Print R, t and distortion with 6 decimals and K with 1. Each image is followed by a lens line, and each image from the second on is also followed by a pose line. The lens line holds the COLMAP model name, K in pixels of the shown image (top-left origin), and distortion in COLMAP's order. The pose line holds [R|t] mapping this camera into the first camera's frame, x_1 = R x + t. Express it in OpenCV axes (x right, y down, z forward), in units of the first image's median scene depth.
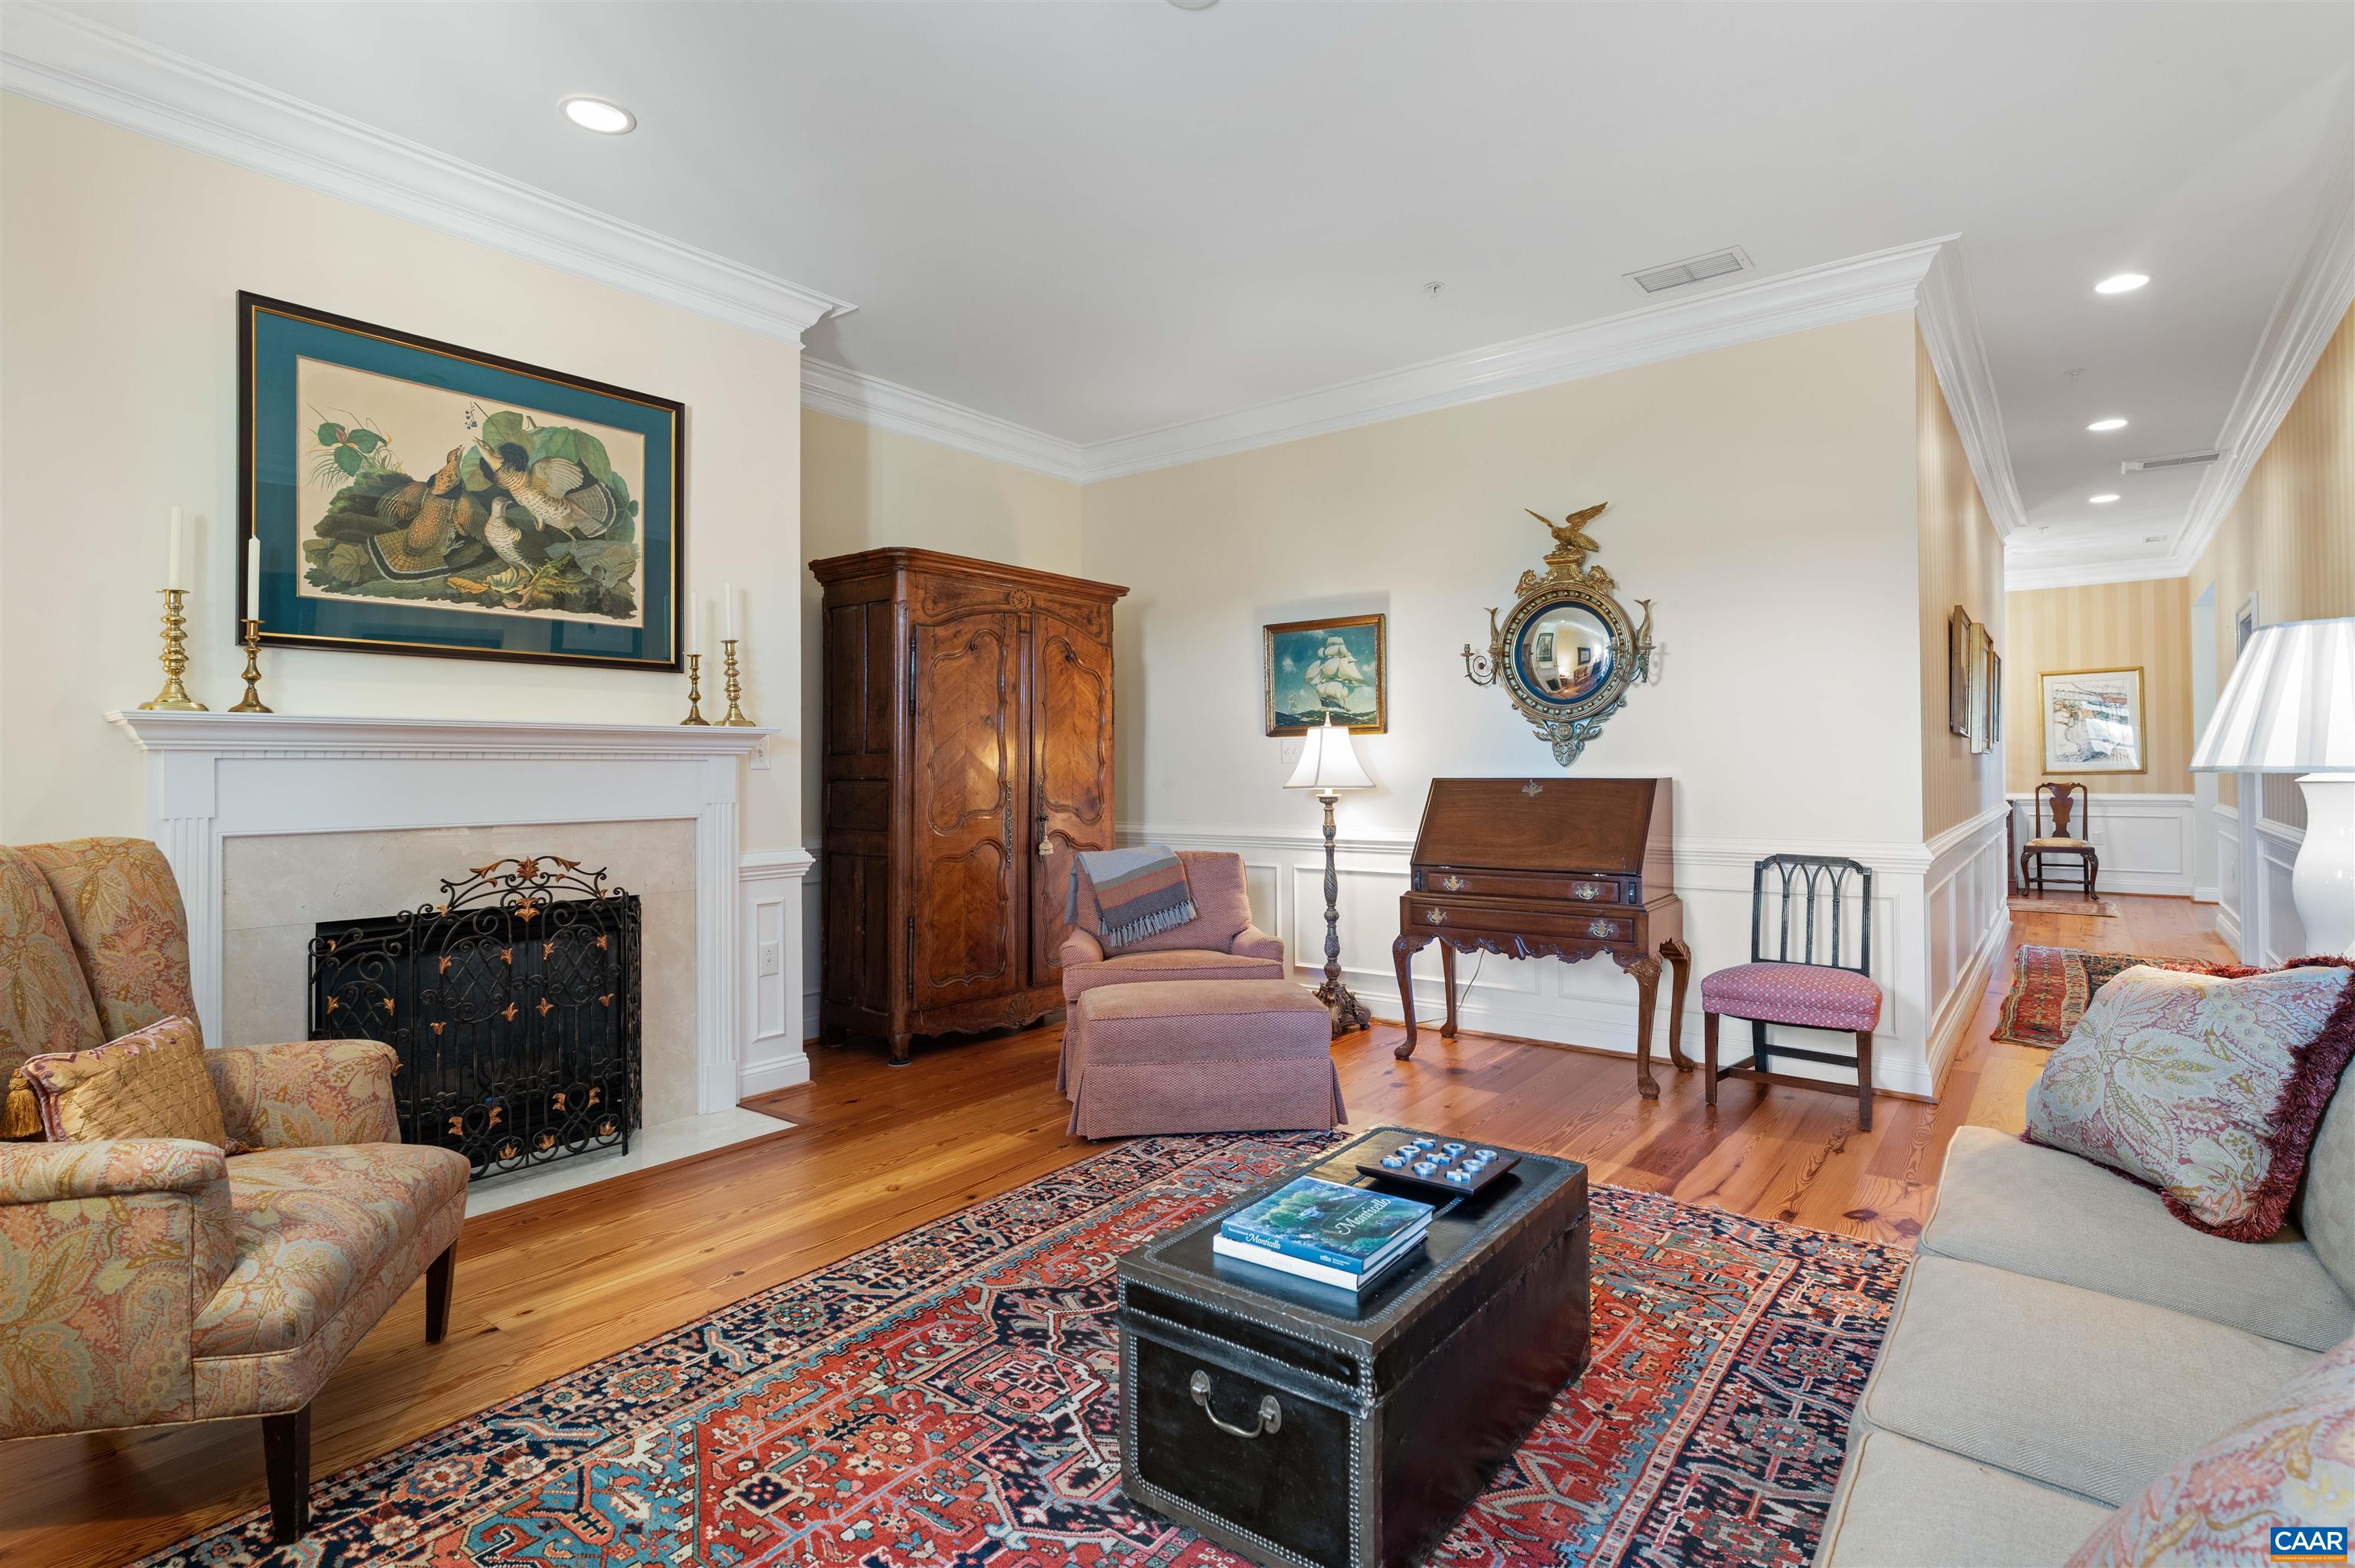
lens RADIAL K [[1148.6, 0, 1176.5], [0, 1148.6, 763.4], [0, 0, 1]] dist [-0.003996, -0.001141]
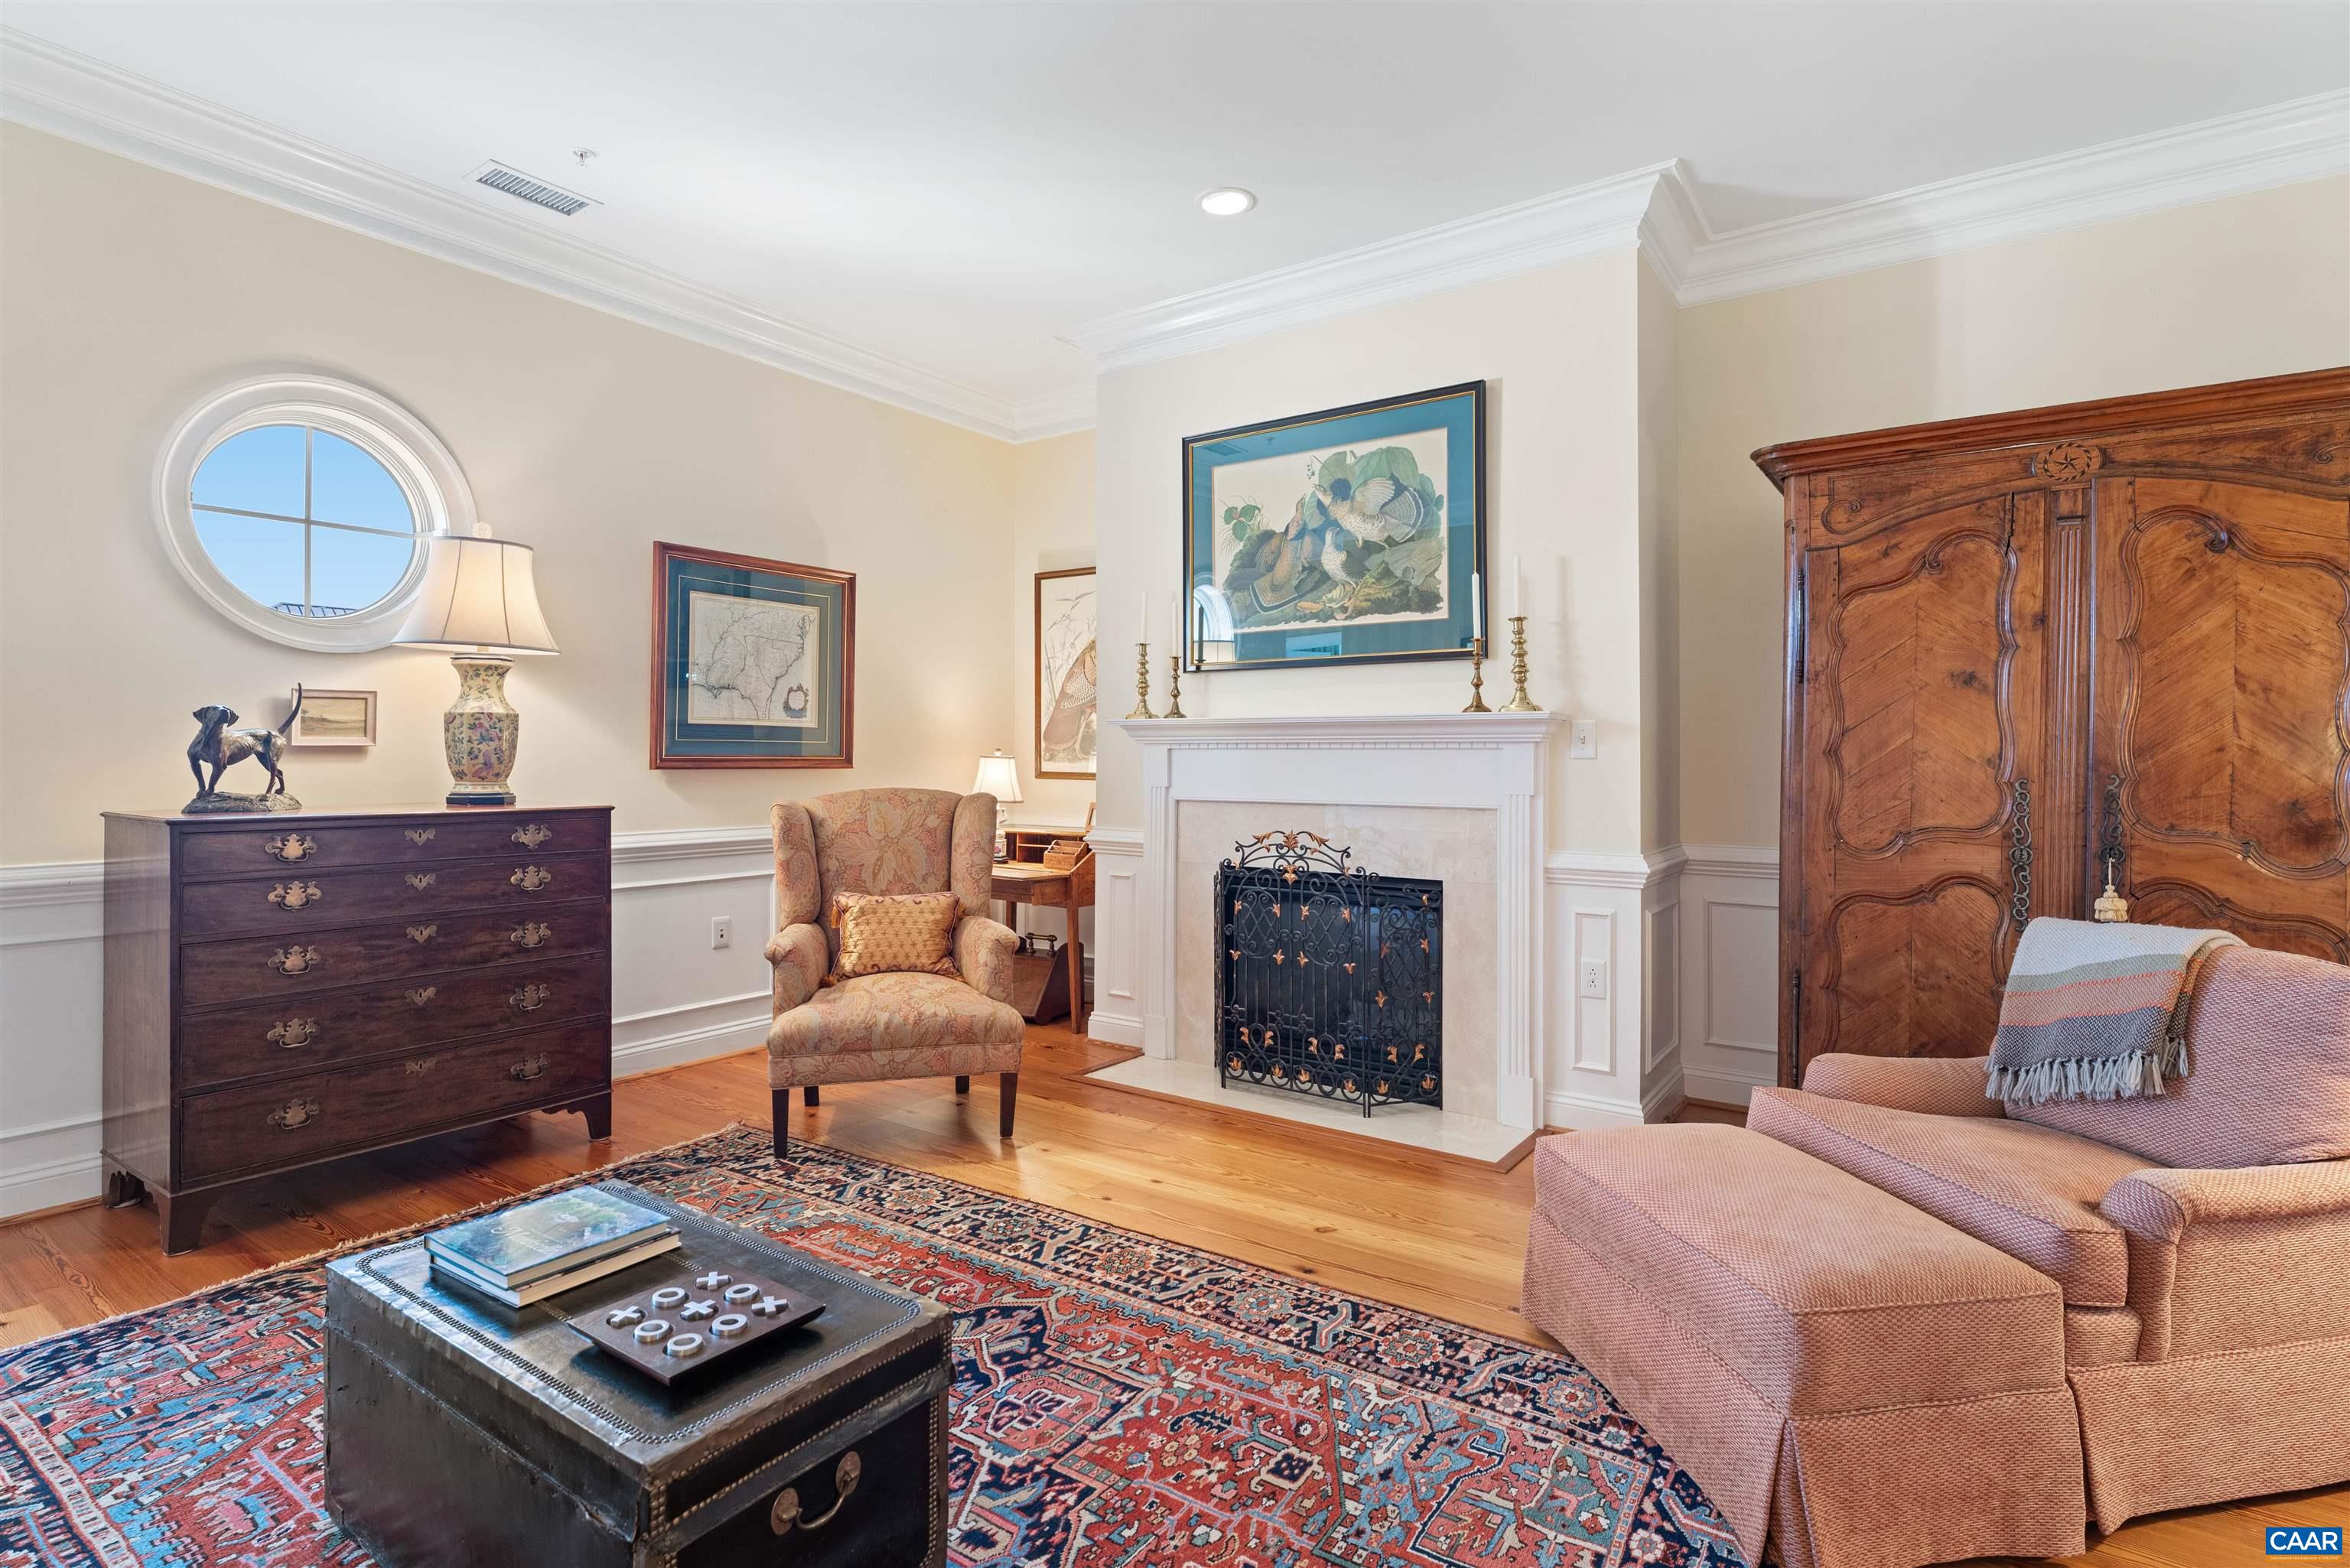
lens RADIAL K [[1146.3, 0, 1177.2], [0, 1146.3, 753.1], [0, 0, 1]] dist [-0.003996, -0.001141]
pose [[0.054961, 0.001172, -0.998488, 0.603544], [0.001301, 0.999998, 0.001246, -0.000418], [0.998488, -0.001367, 0.054959, 0.798879]]
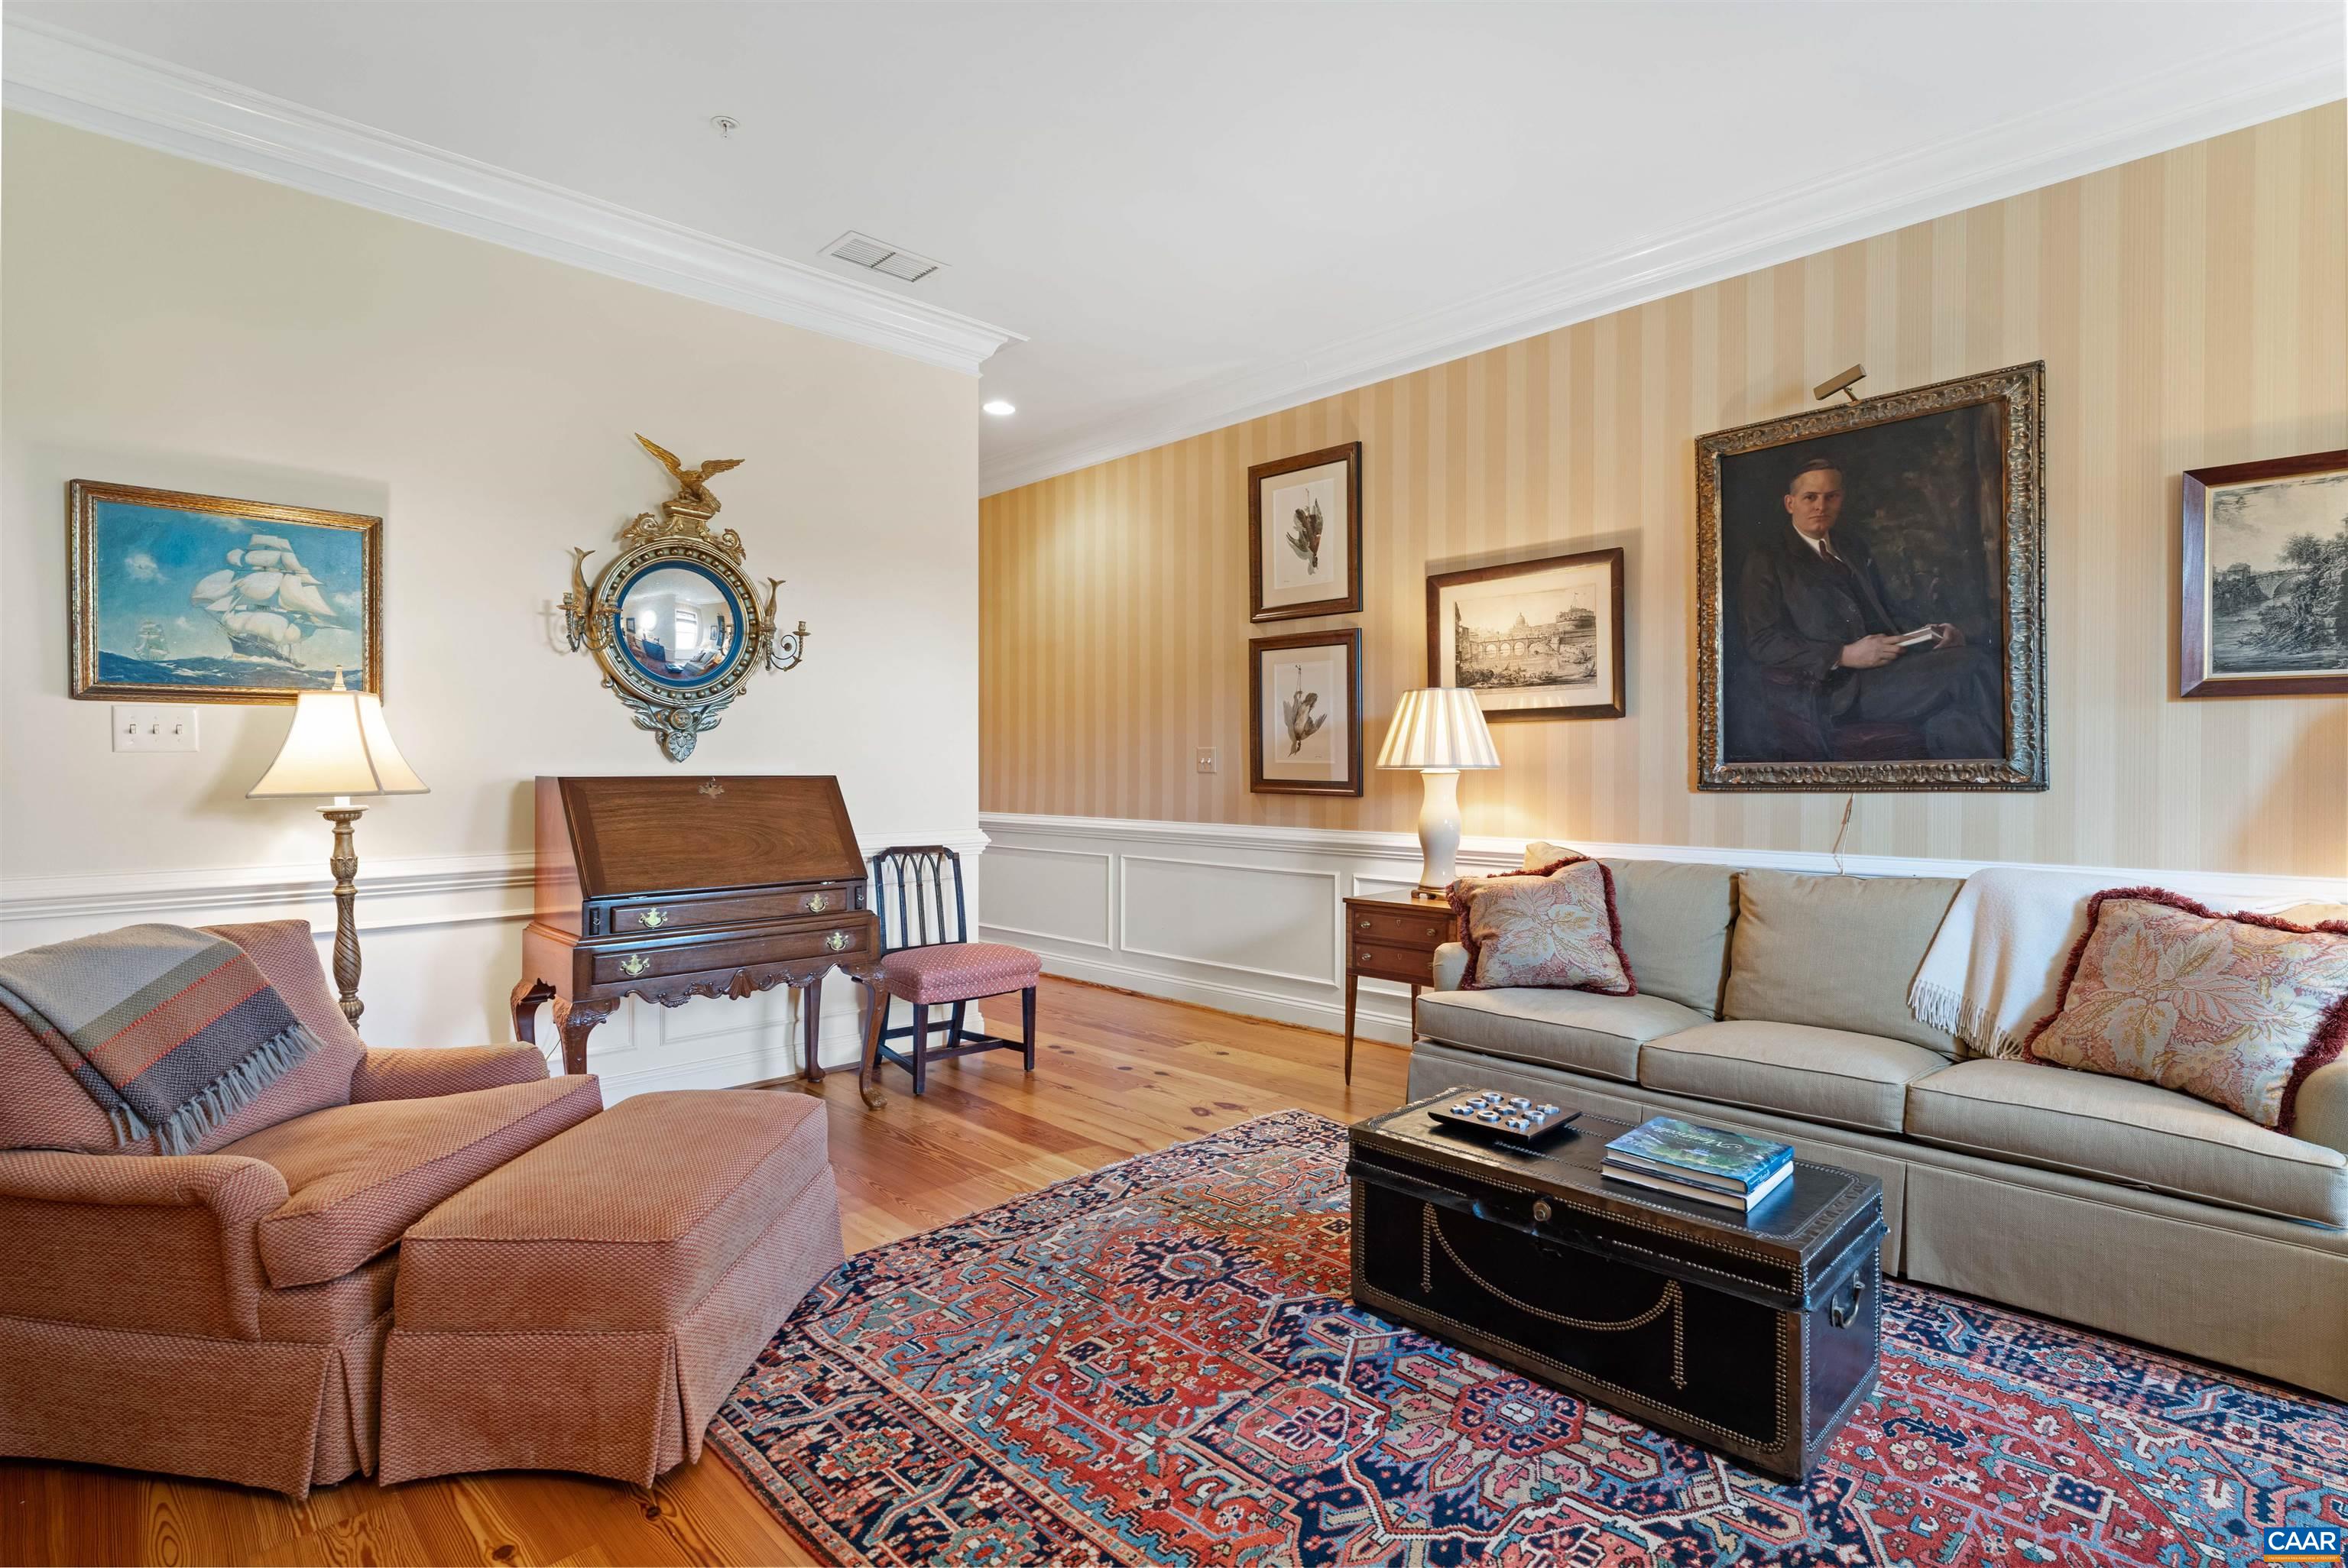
lens RADIAL K [[1145.2, 0, 1160.1], [0, 1145.2, 775.8], [0, 0, 1]] dist [-0.003996, -0.001141]
pose [[0.140288, -0.004069, 0.990102, -0.589373], [-0.006396, 0.999967, 0.005016, 0.008765], [-0.990090, -0.007036, 0.140257, 0.749878]]
